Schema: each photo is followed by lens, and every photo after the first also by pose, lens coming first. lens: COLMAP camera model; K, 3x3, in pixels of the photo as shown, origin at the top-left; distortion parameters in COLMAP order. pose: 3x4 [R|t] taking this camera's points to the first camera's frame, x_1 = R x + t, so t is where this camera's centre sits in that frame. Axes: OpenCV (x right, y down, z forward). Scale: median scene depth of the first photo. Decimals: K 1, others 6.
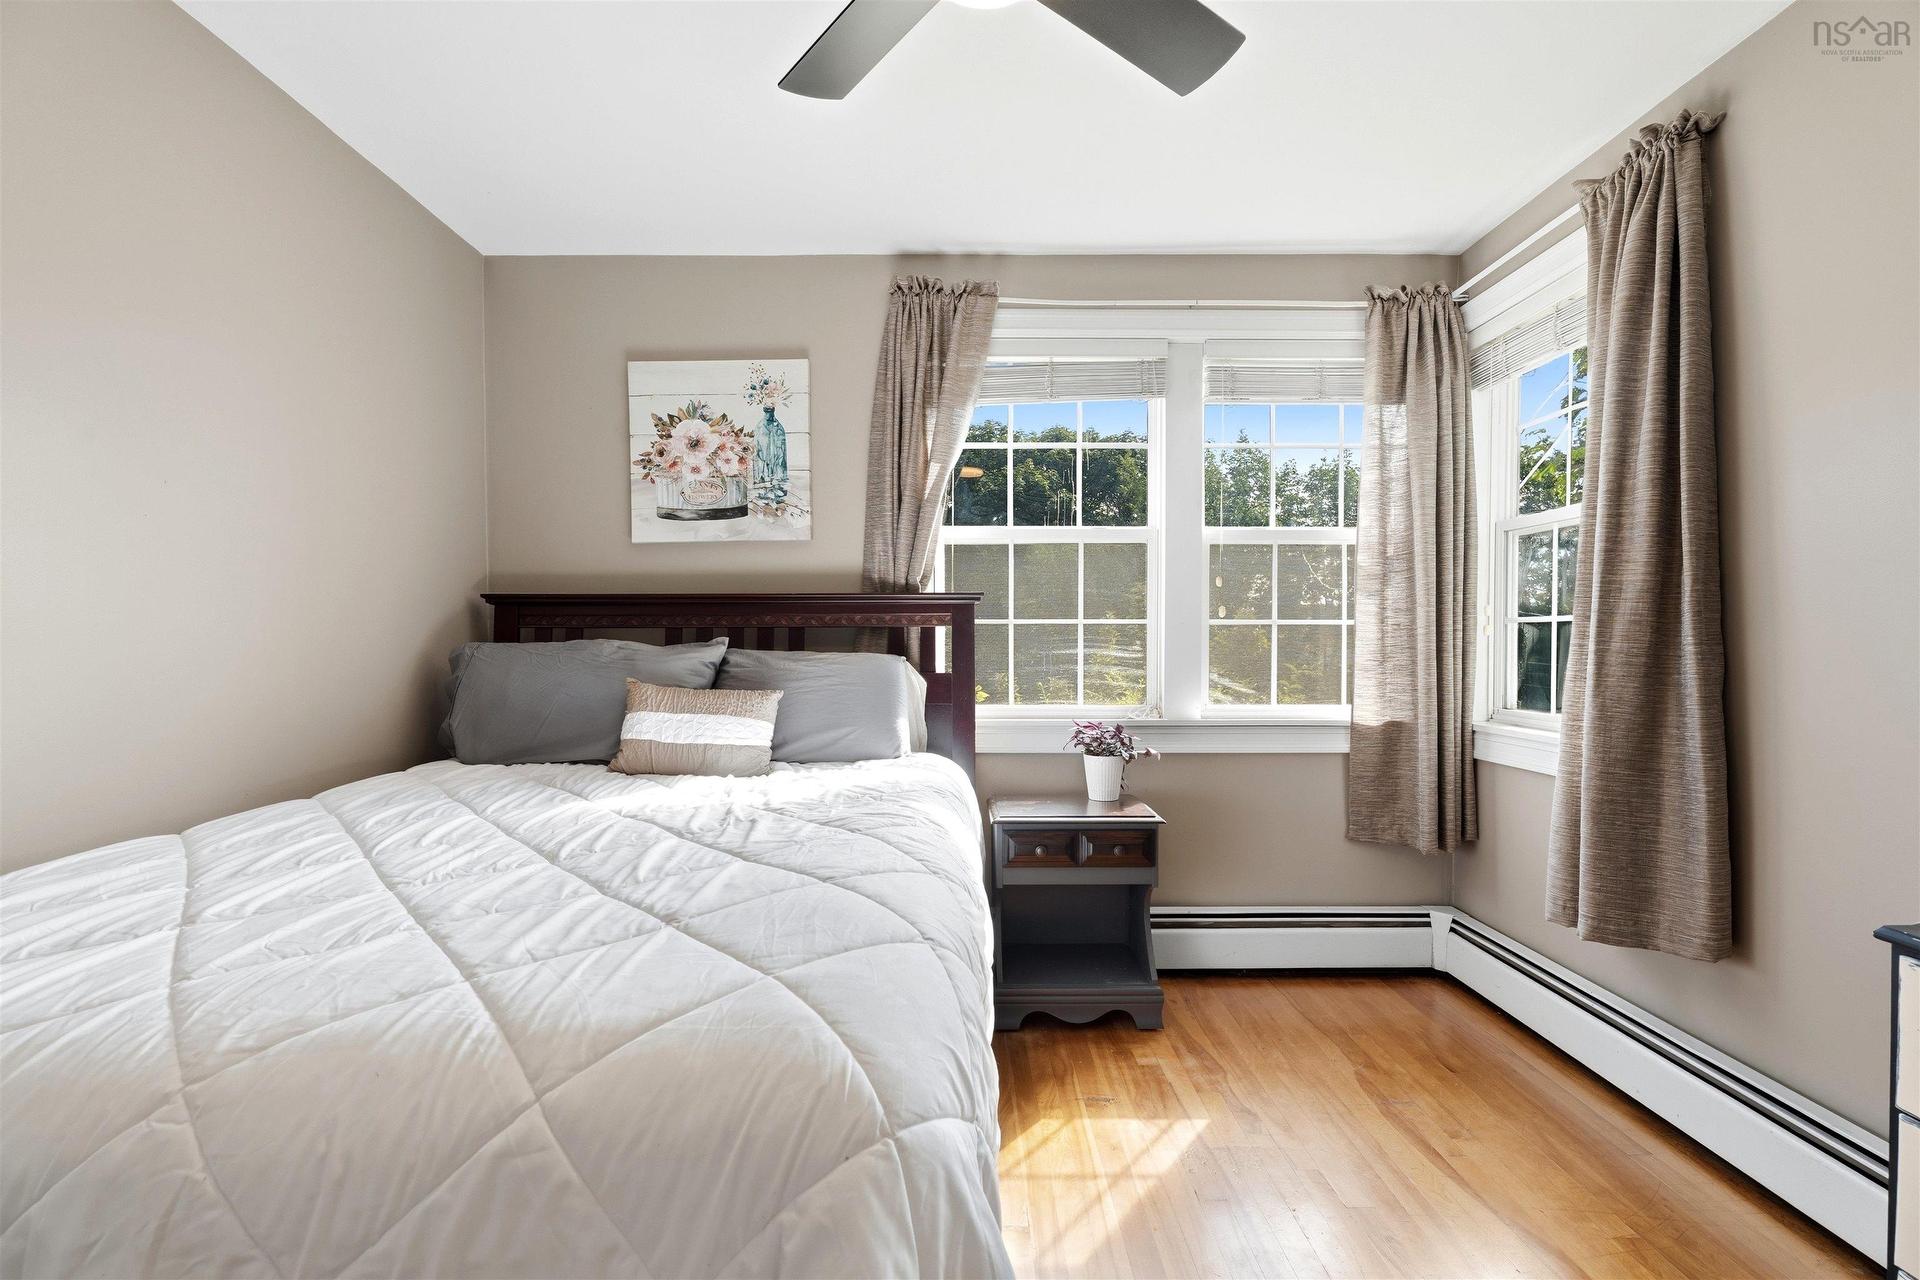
lens RADIAL K [[866.3, 0, 954.4], [0, 866.3, 652.2], [0, 0, 1]] dist [0.002415, 0.002260]
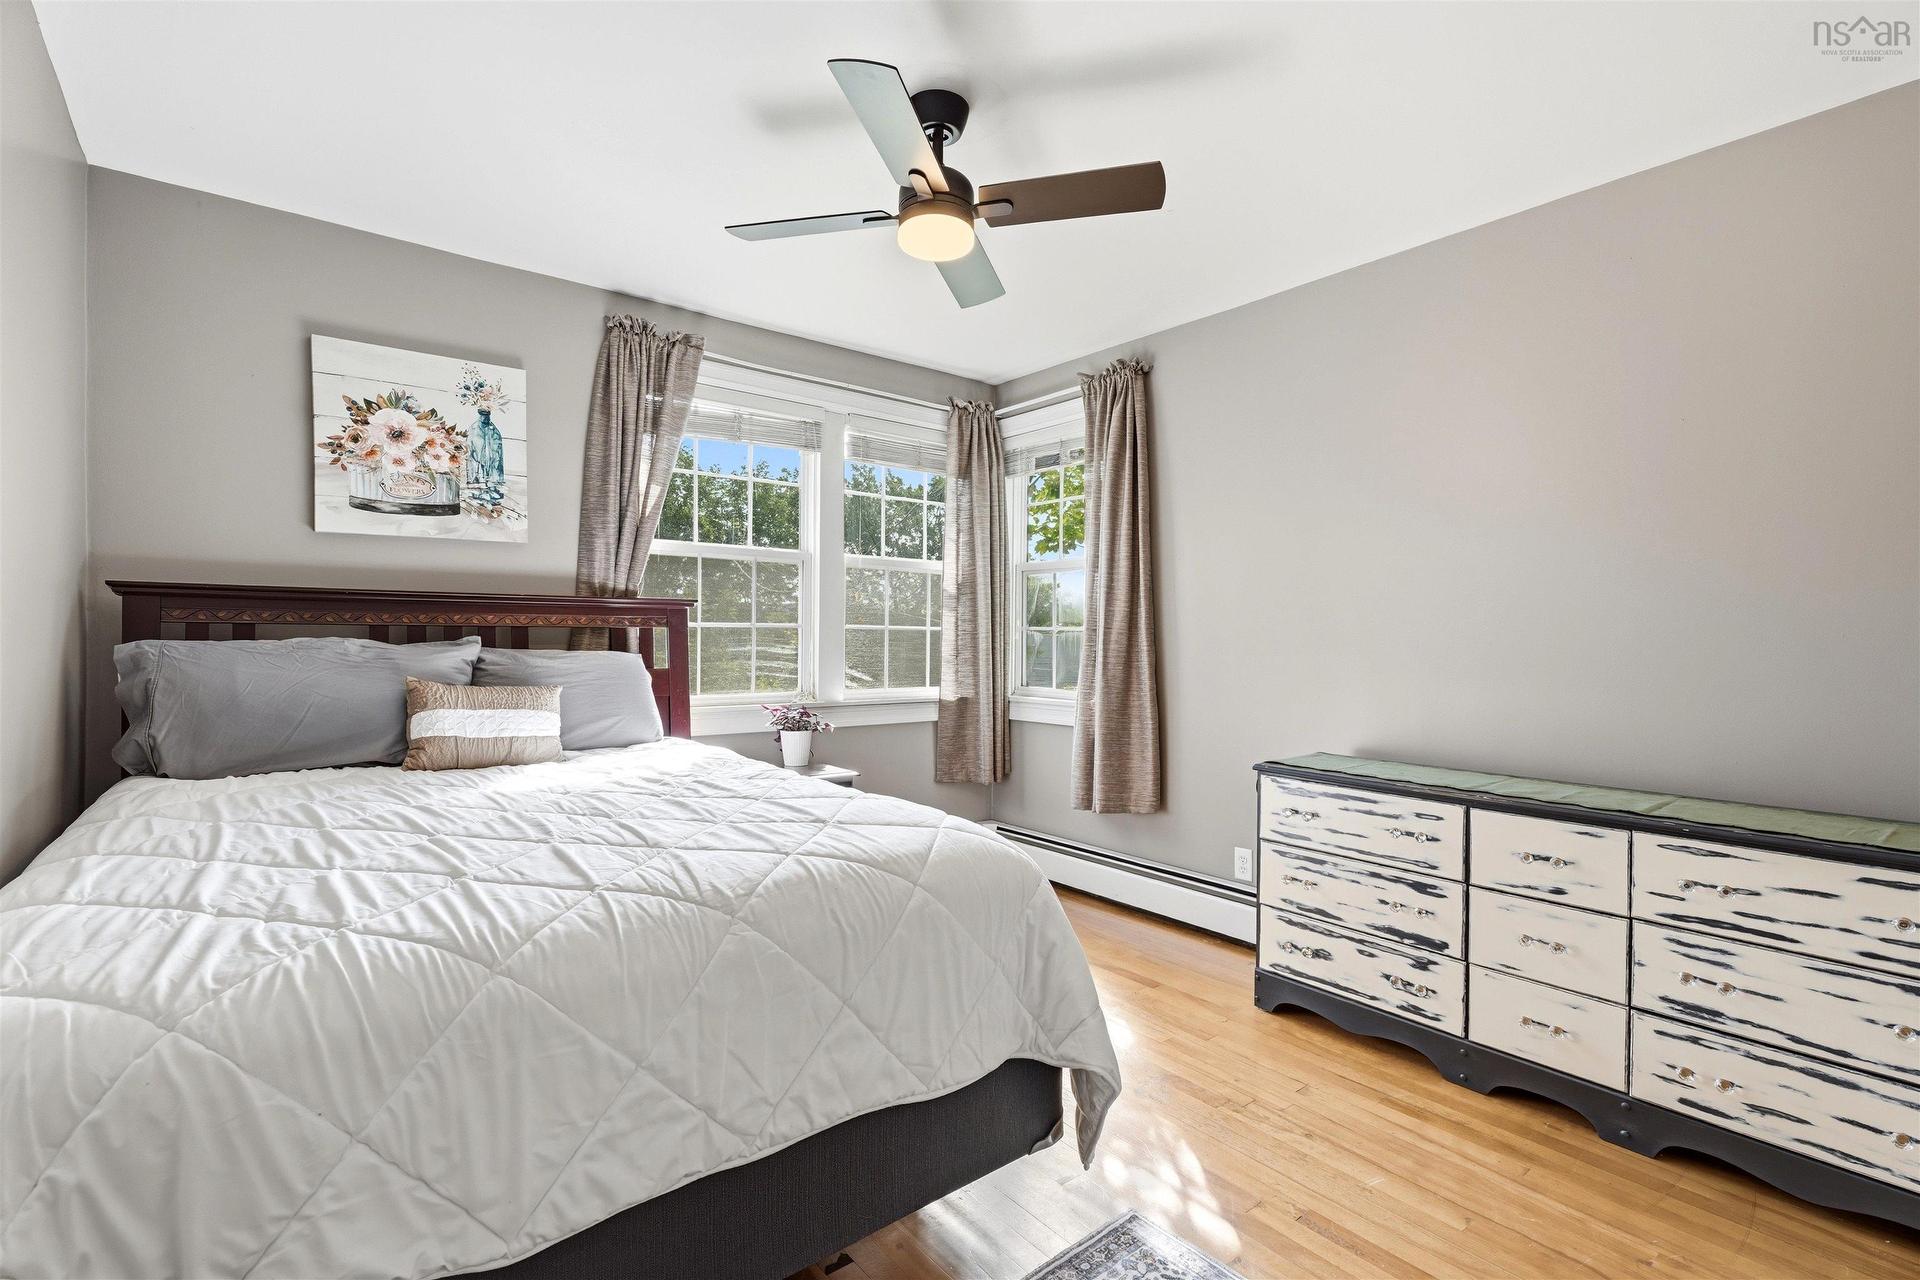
lens RADIAL K [[866.3, 0, 966.7], [0, 866.3, 638.4], [0, 0, 1]] dist [0.002415, 0.002260]
pose [[0.784245, 0.006639, 0.620416, -0.400443], [0.000255, 0.999939, -0.011023, -0.002948], [-0.620451, 0.008803, 0.784196, -0.148514]]
